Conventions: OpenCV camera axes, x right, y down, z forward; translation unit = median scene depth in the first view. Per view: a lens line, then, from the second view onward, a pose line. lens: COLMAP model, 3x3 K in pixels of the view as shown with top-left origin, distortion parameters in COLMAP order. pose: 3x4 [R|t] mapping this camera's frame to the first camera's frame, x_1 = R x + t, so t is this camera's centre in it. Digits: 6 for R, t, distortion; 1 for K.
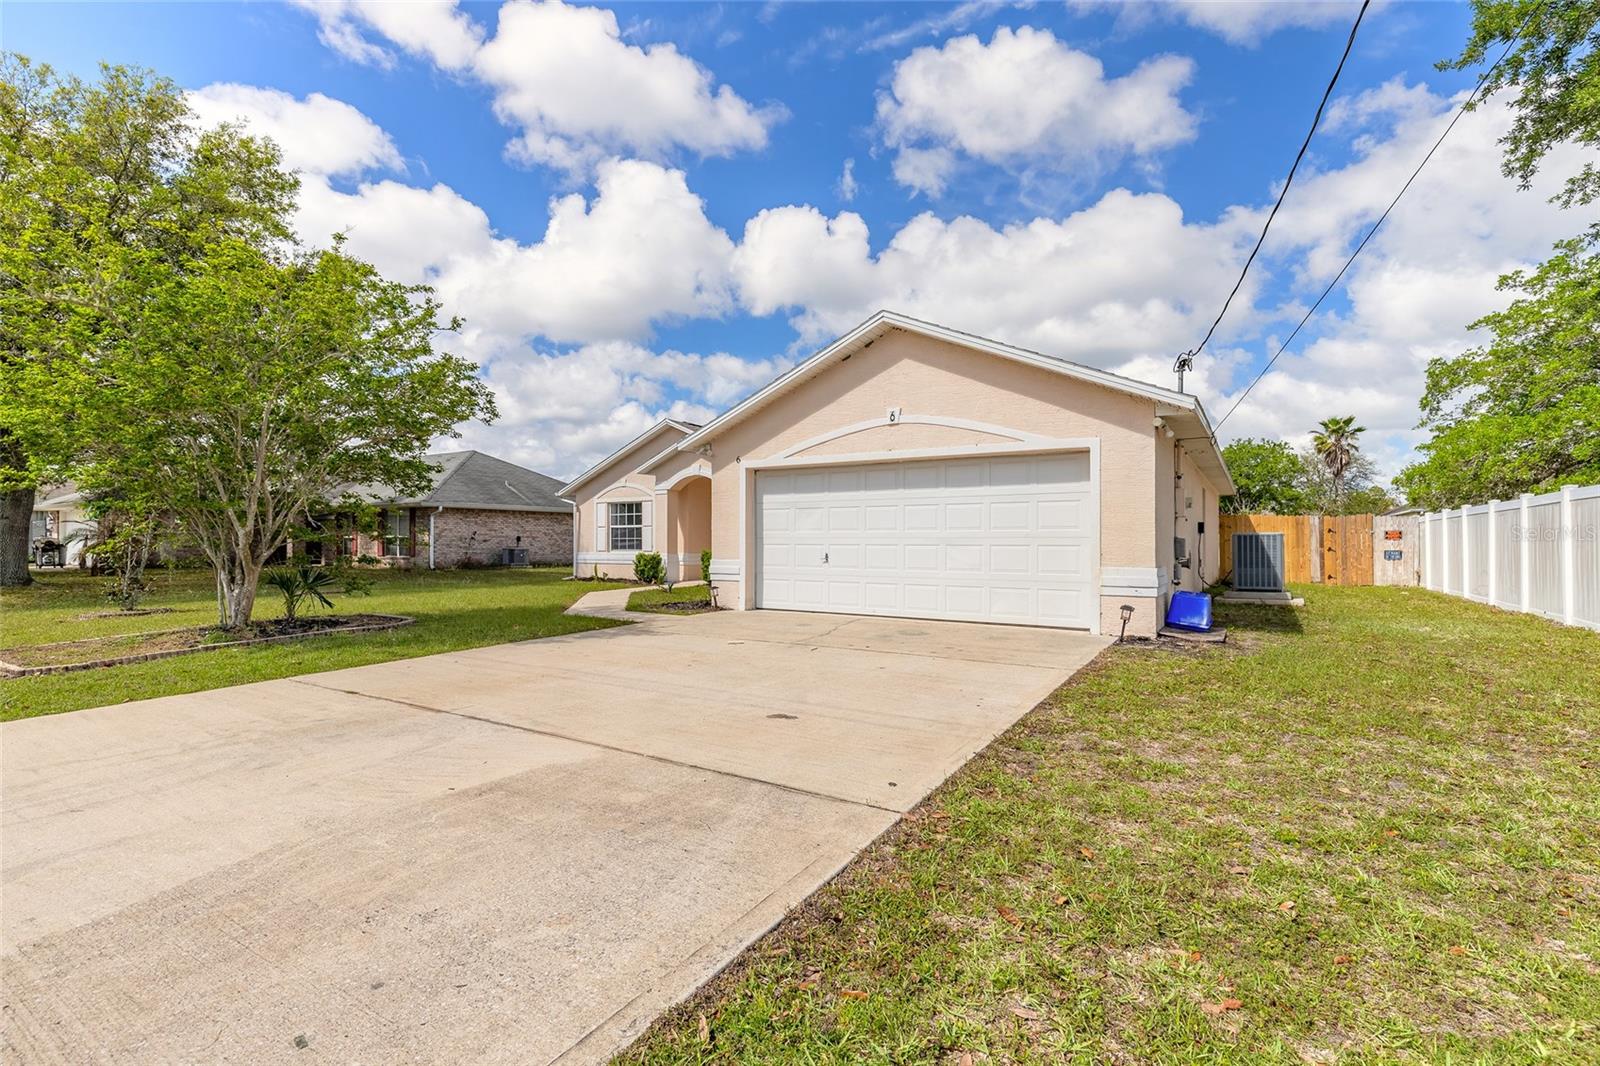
lens RADIAL K [[711.8, 0, 824.8], [0, 711.8, 532.4], [0, 0, 1]] dist [0.002084, -0.000170]
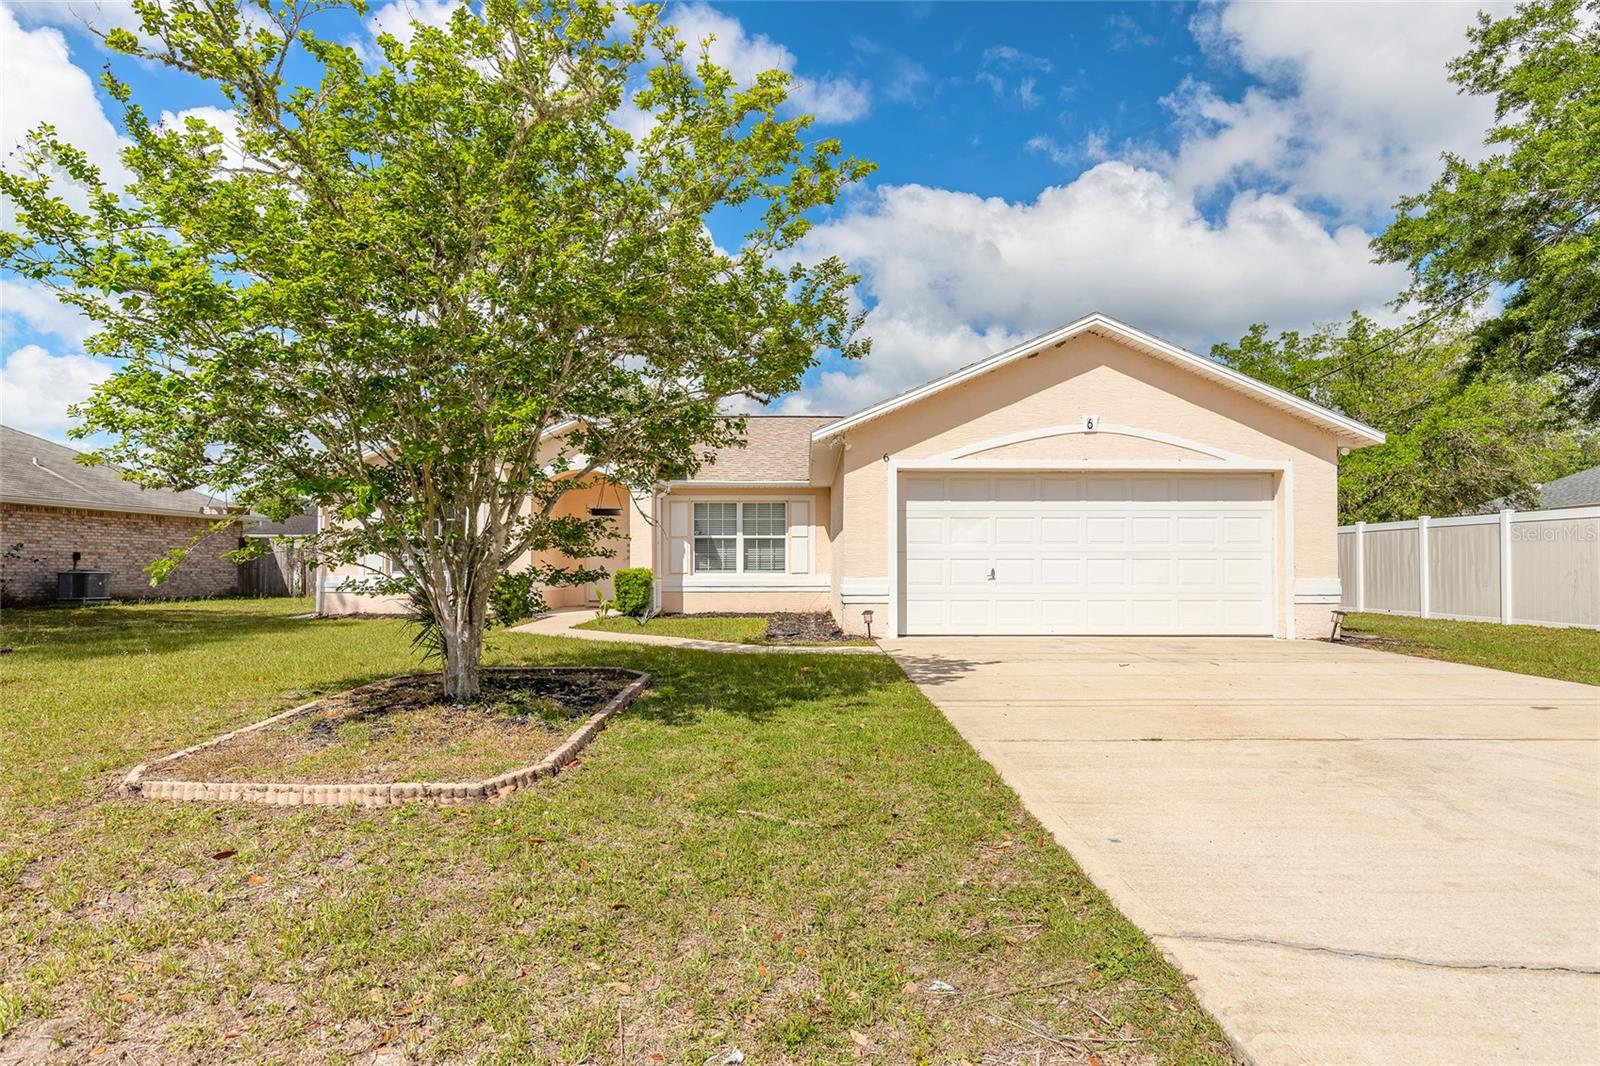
lens RADIAL K [[854.2, 0, 800.2], [0, 854.2, 557.4], [0, 0, 1]] dist [-0.004490, 0.000612]
pose [[0.850483, 0.004028, 0.525987, -0.774767], [-0.005592, 0.999983, 0.001383, 0.014548], [-0.525973, -0.004117, 0.850491, 0.216546]]
